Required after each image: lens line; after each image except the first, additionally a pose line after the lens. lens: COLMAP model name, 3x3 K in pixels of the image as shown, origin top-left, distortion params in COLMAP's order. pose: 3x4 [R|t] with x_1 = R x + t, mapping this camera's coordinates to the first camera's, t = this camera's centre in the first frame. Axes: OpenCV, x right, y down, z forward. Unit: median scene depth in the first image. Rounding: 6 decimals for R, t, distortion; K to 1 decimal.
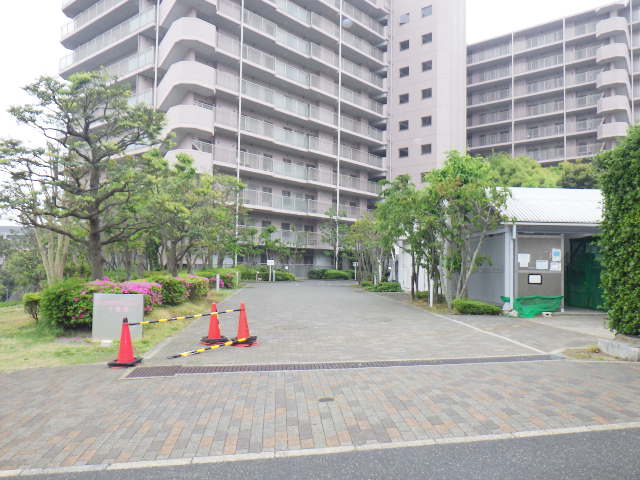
lens RADIAL K [[537.0, 0, 320.0], [0, 537.0, 240.0], [0, 0, 1]] dist [-0.009089, -0.002631]
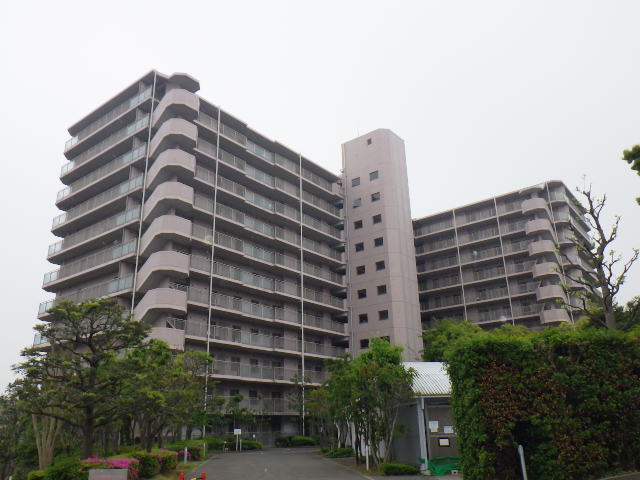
lens RADIAL K [[537.0, 0, 320.0], [0, 537.0, 240.0], [0, 0, 1]] dist [-0.009089, -0.002631]
pose [[0.998394, -0.021750, 0.052313, 0.019359], [0.035848, 0.957550, -0.286030, -0.009956], [-0.043871, 0.287445, 0.956792, -0.100305]]
